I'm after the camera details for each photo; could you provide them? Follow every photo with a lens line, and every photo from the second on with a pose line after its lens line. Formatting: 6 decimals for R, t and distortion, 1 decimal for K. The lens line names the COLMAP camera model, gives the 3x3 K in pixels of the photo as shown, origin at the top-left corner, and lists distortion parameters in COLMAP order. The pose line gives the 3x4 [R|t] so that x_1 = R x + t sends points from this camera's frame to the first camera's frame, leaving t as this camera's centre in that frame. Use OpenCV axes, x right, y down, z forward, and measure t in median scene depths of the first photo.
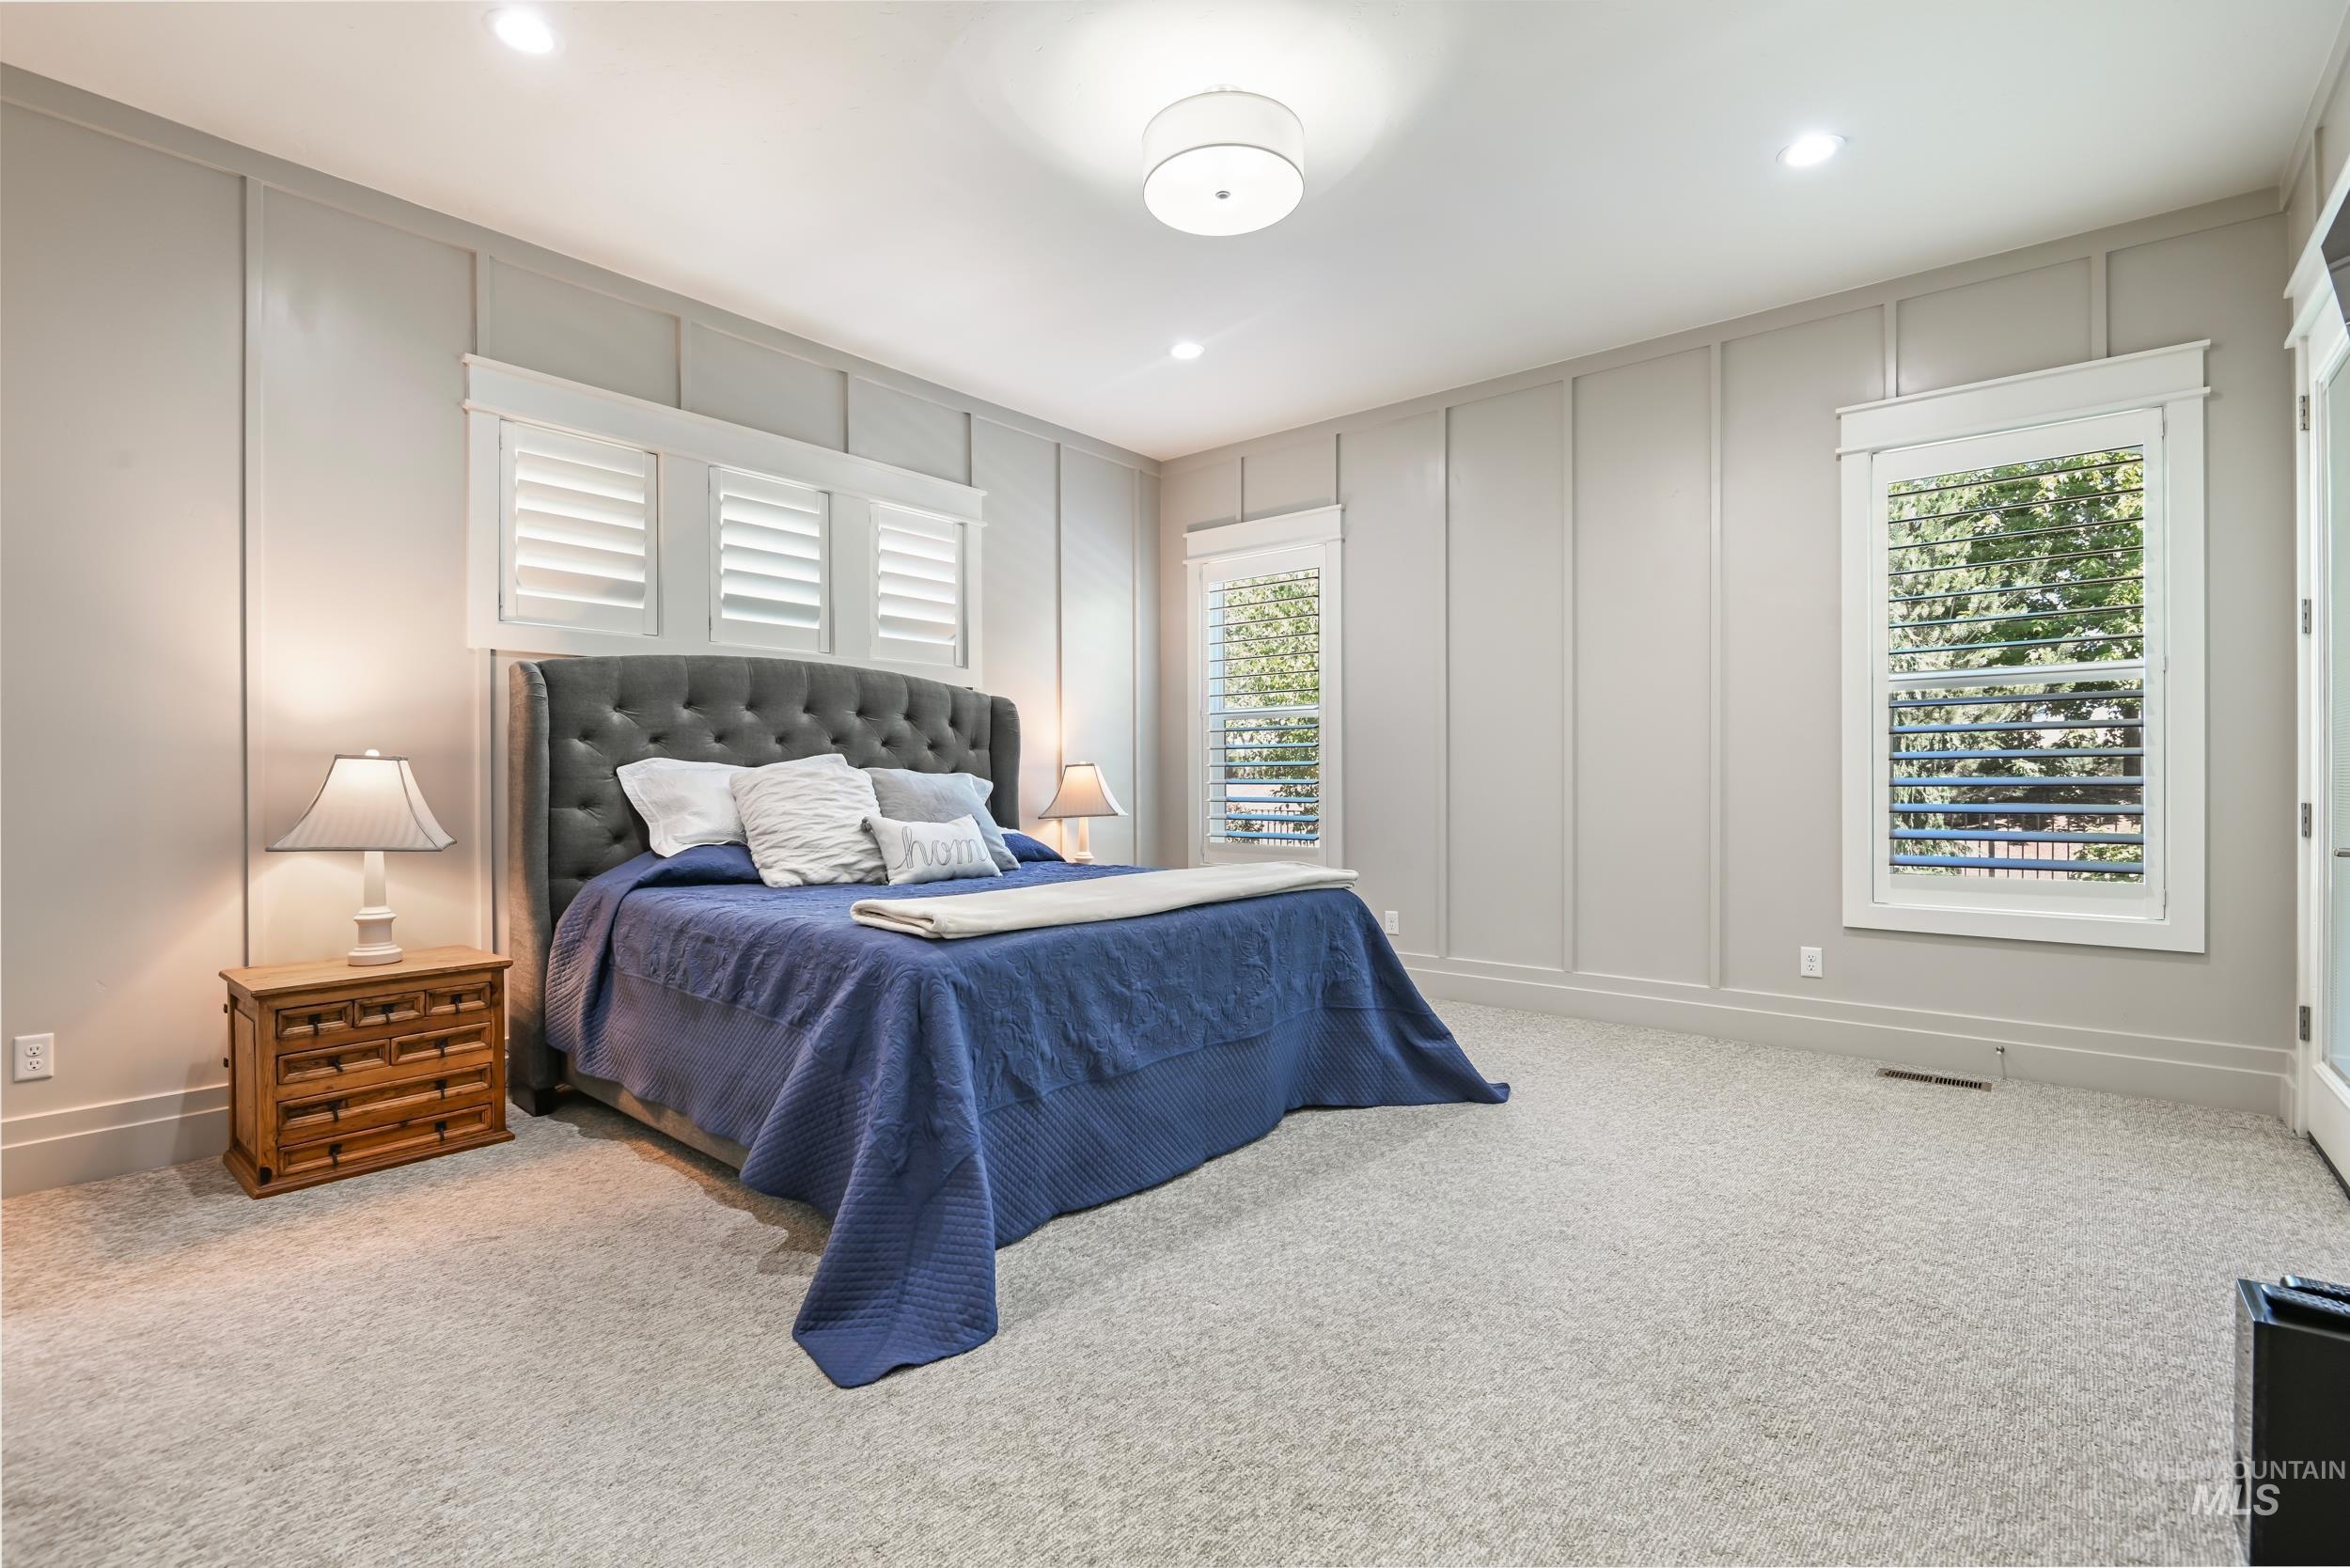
lens RADIAL K [[1093.0, 0, 1169.1], [0, 1093.0, 787.4], [0, 0, 1]] dist [-0.000560, -0.000409]
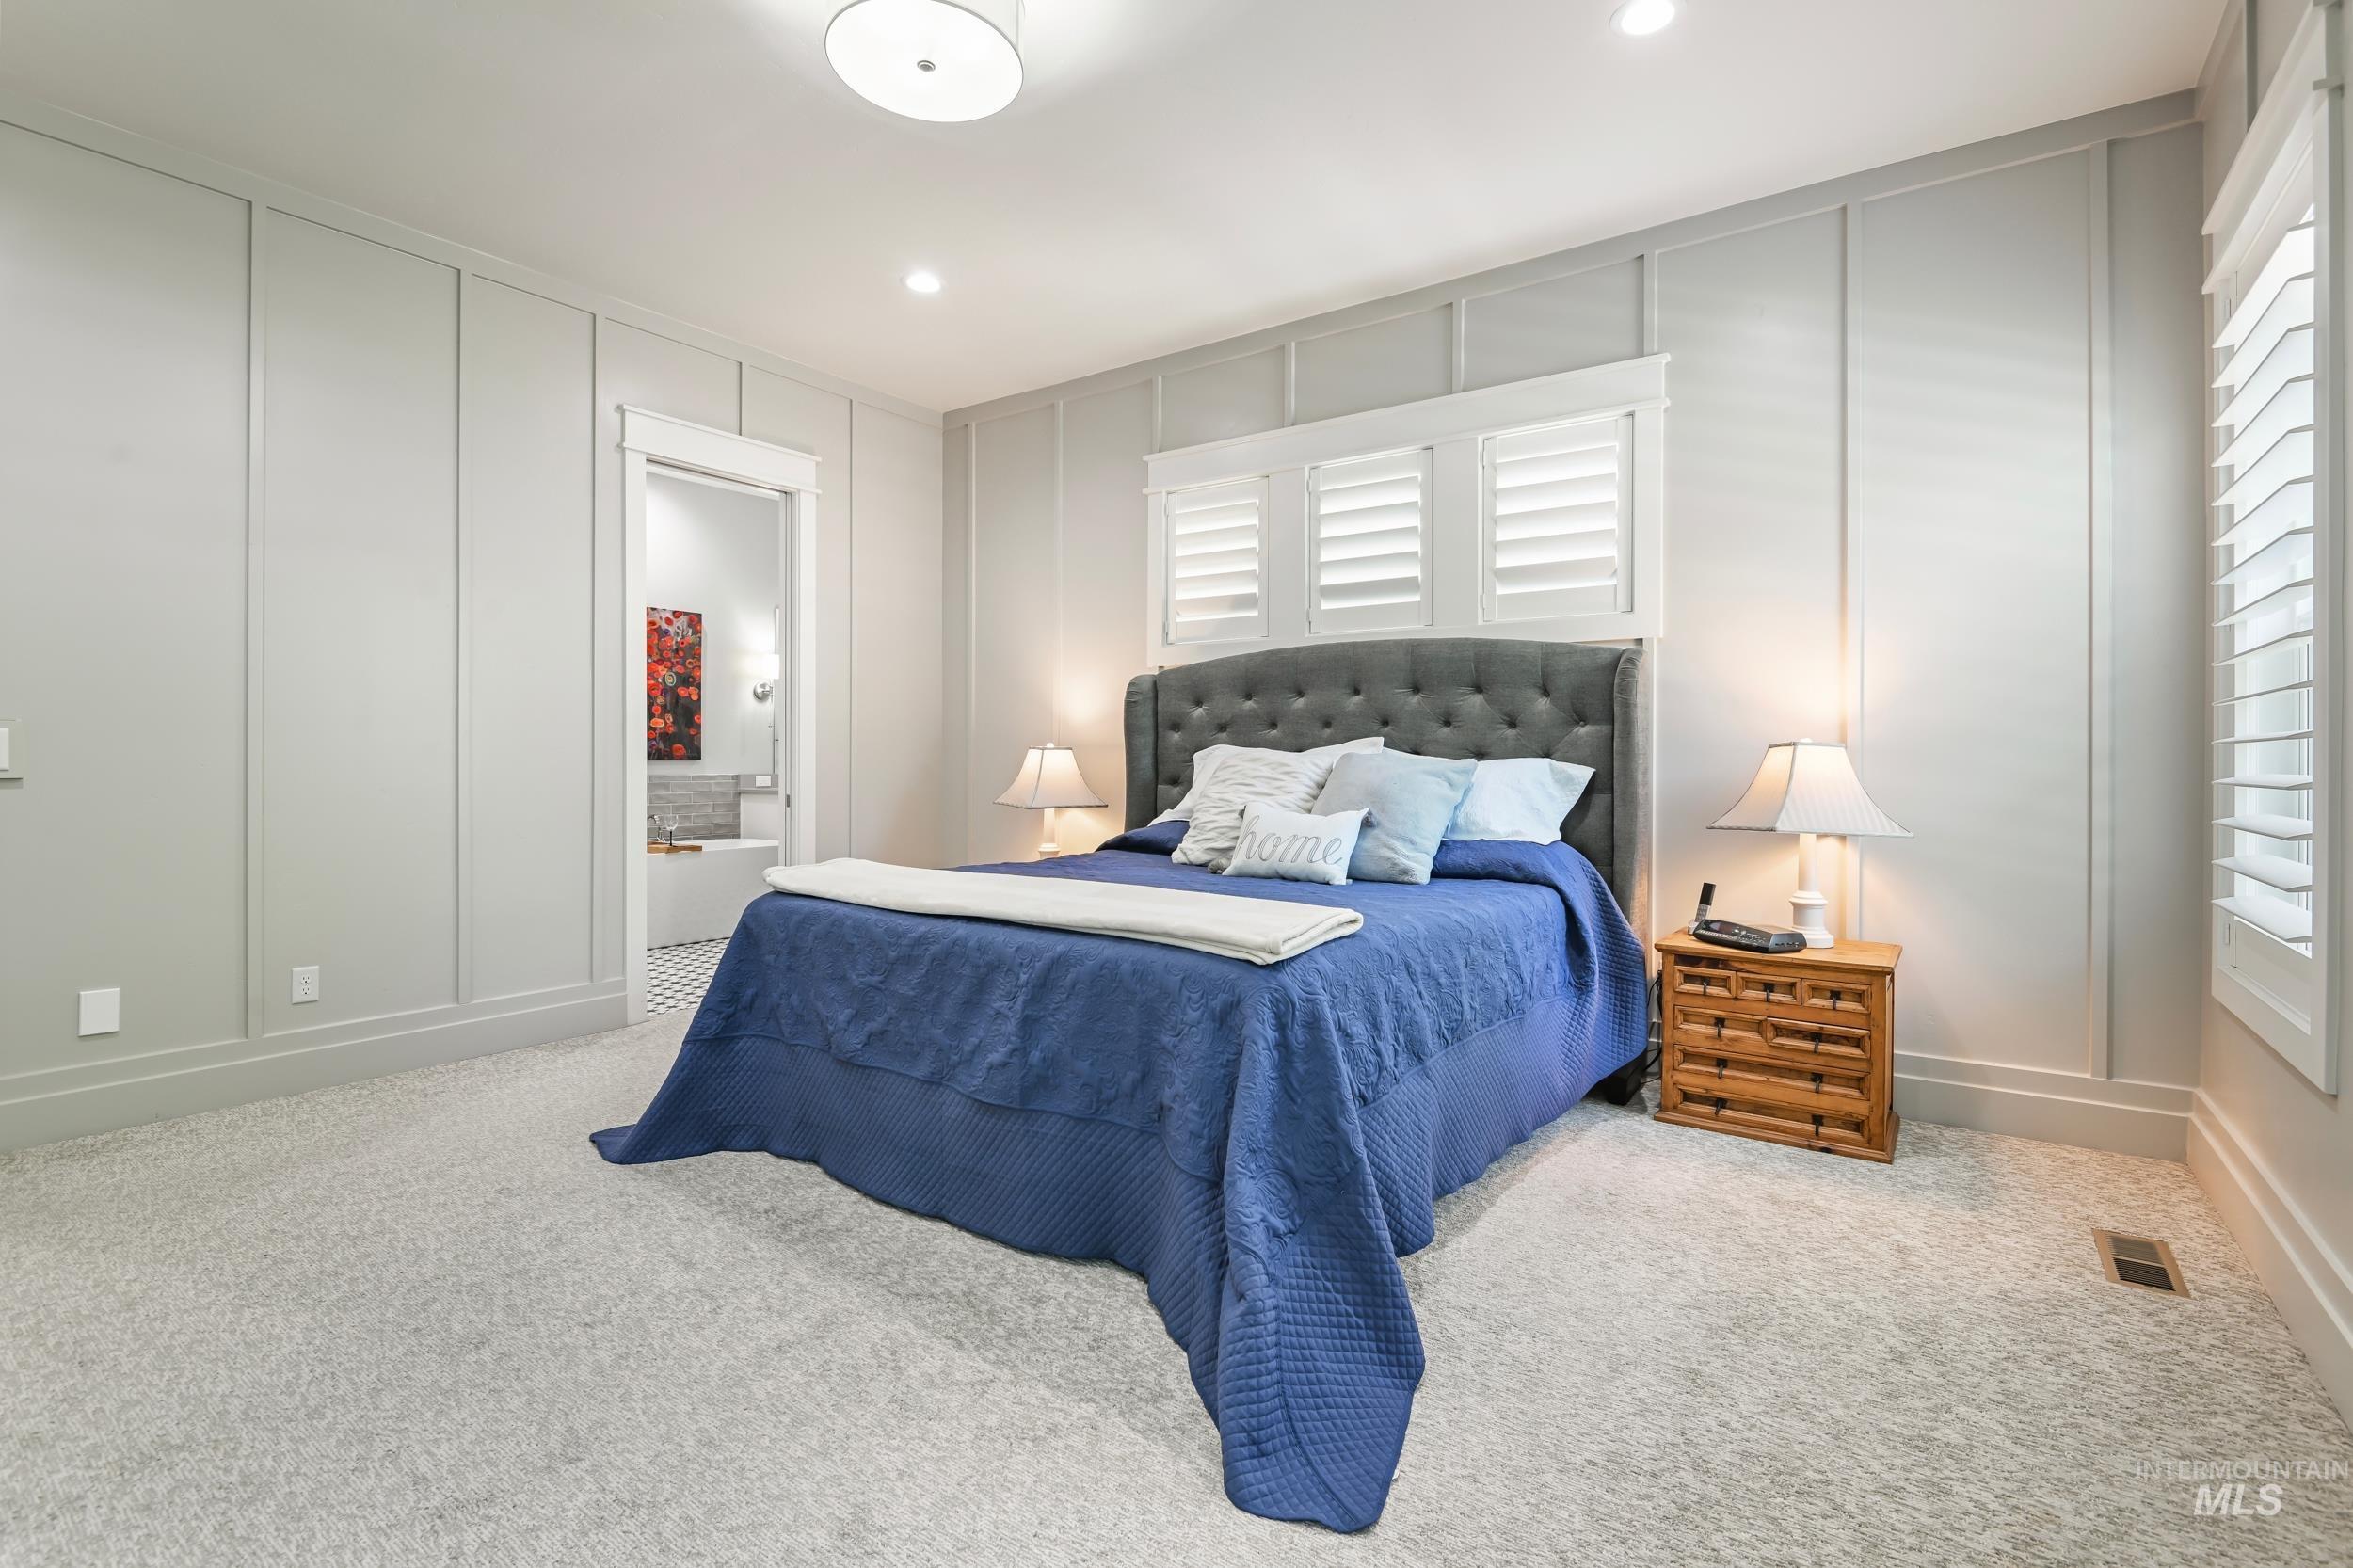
lens RADIAL K [[1094.3, 0, 1169.0], [0, 1094.3, 771.6], [0, 0, 1]] dist [-0.000560, -0.000409]
pose [[0.063769, 0.011970, -0.997893, 0.626931], [-0.017248, 0.999792, 0.010891, -0.009898], [0.997816, 0.016517, 0.063962, 0.796744]]
